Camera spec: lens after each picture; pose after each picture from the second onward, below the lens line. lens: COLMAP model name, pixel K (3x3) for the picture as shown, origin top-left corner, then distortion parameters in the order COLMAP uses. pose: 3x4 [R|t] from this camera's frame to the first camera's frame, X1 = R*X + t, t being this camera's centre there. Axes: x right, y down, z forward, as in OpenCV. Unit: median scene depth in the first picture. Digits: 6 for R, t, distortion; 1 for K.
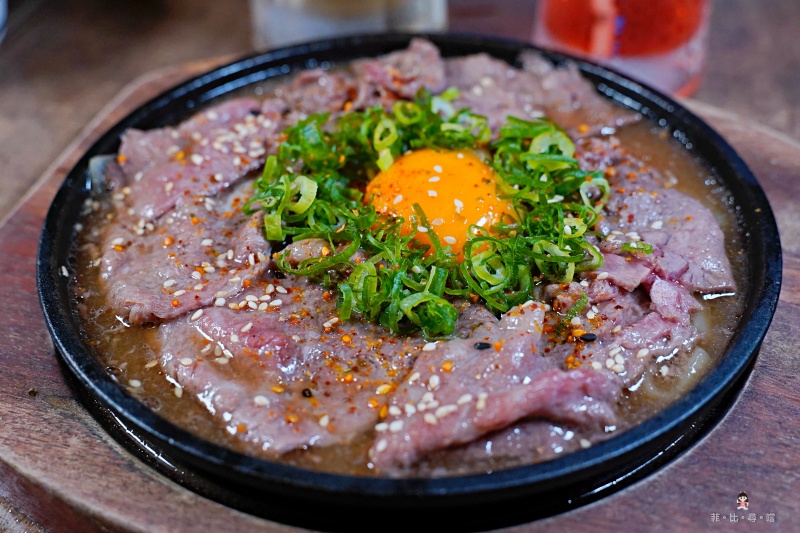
lens RADIAL K [[1239.3, 0, 400.0], [0, 1239.3, 266.5], [0, 0, 1]] dist [-0.007815, -0.029334]
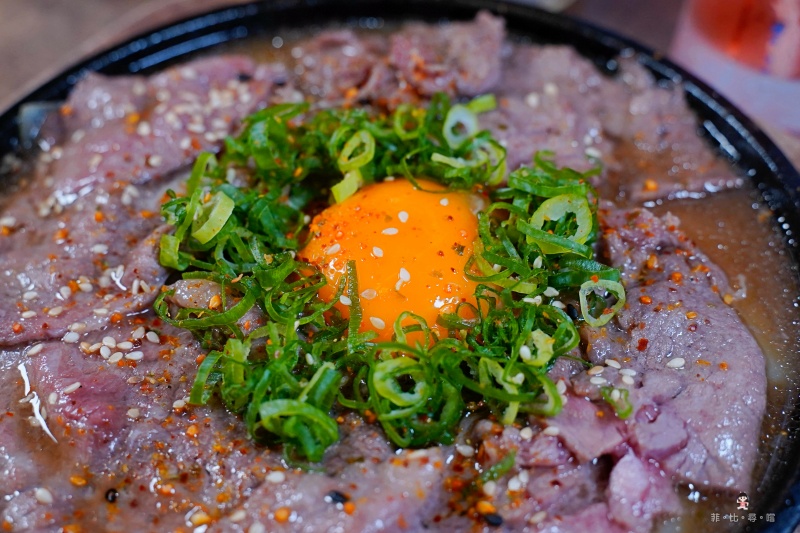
lens RADIAL K [[1239.3, 0, 400.0], [0, 1239.3, 266.5], [0, 0, 1]] dist [-0.007815, -0.029334]
pose [[0.940090, 0.227512, -0.253908, 0.240299], [-0.189859, 0.967953, 0.164378, -0.183597], [0.283169, -0.106324, 0.953158, 0.308289]]
